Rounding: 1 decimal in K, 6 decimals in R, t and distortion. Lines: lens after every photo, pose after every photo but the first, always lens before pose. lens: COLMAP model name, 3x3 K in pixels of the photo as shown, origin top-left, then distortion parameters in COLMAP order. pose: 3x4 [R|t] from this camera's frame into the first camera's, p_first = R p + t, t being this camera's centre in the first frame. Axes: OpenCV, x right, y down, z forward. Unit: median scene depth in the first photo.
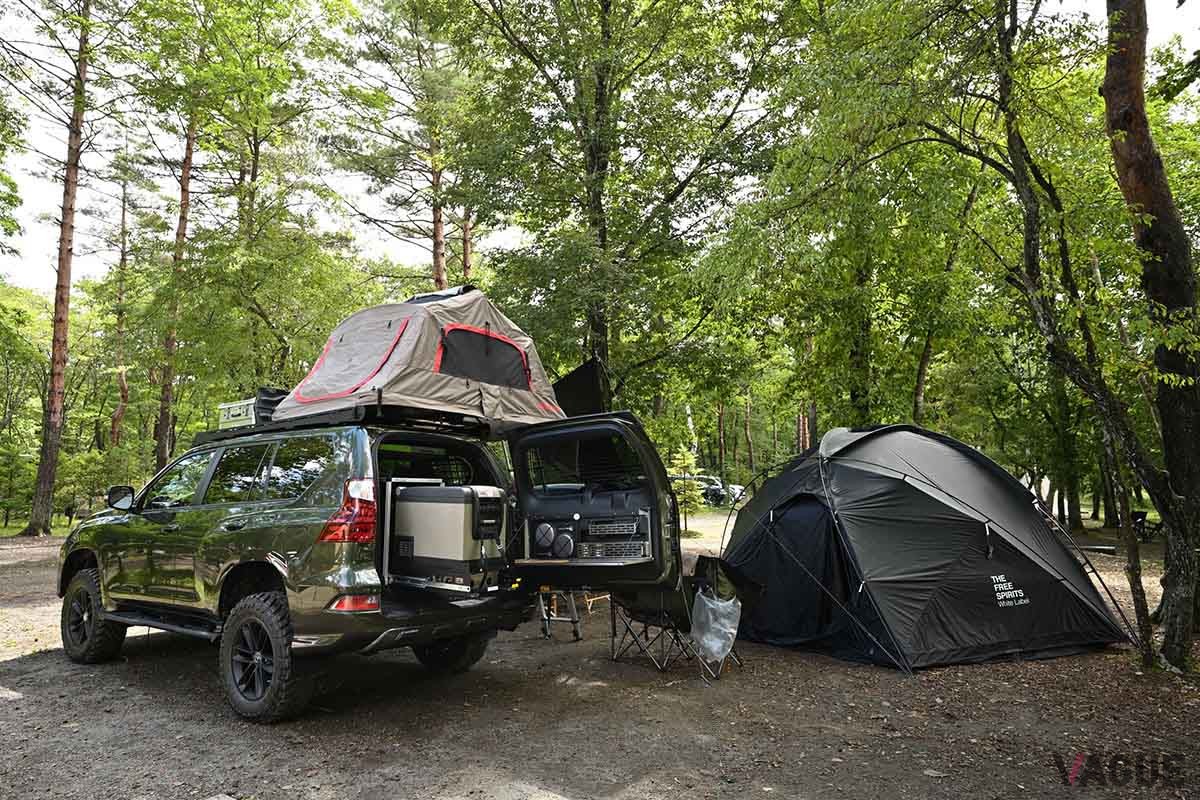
lens RADIAL K [[687.3, 0, 600.0], [0, 687.3, 400.0], [0, 0, 1]] dist [0.000081, -0.000413]
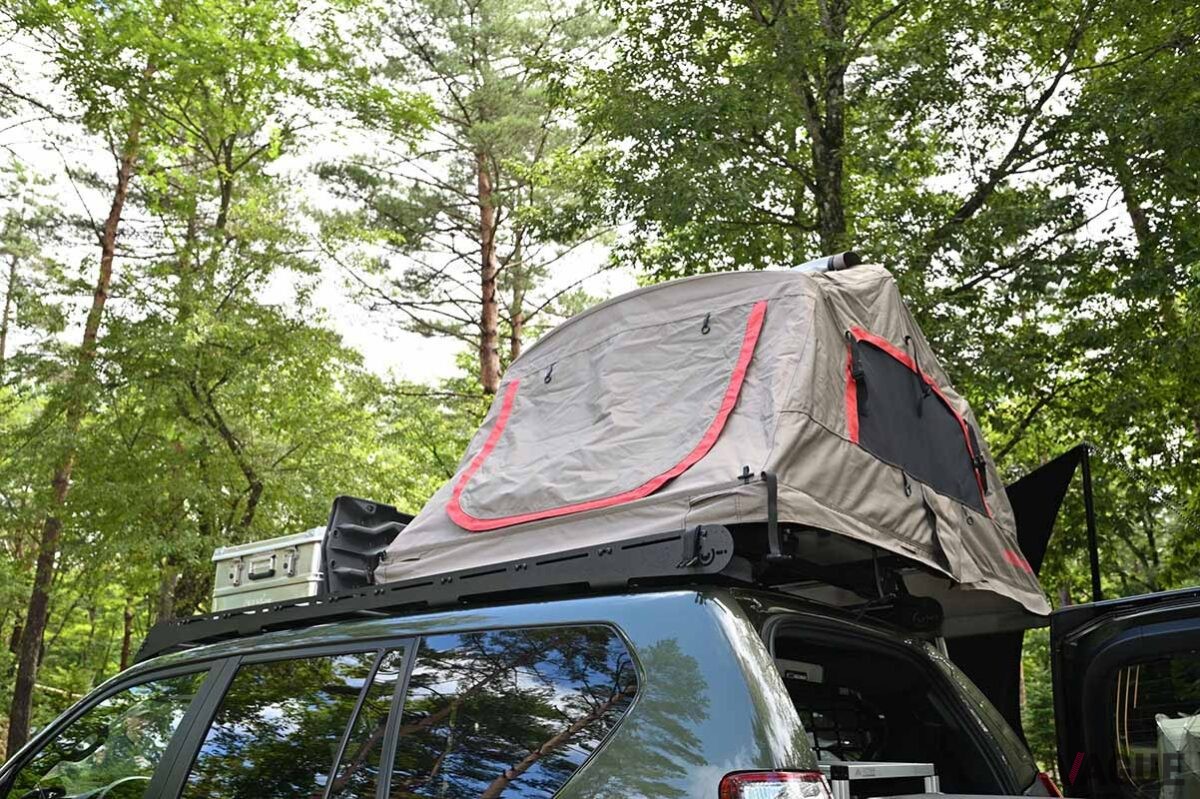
lens RADIAL K [[982.6, 0, 600.0], [0, 982.6, 399.5], [0, 0, 1]] dist [0.039671, 0.003556]
pose [[0.998668, -0.005515, -0.051310, -0.324047], [-0.004577, 0.980889, -0.194514, 0.034473], [0.051402, 0.194489, 0.979557, 0.460882]]
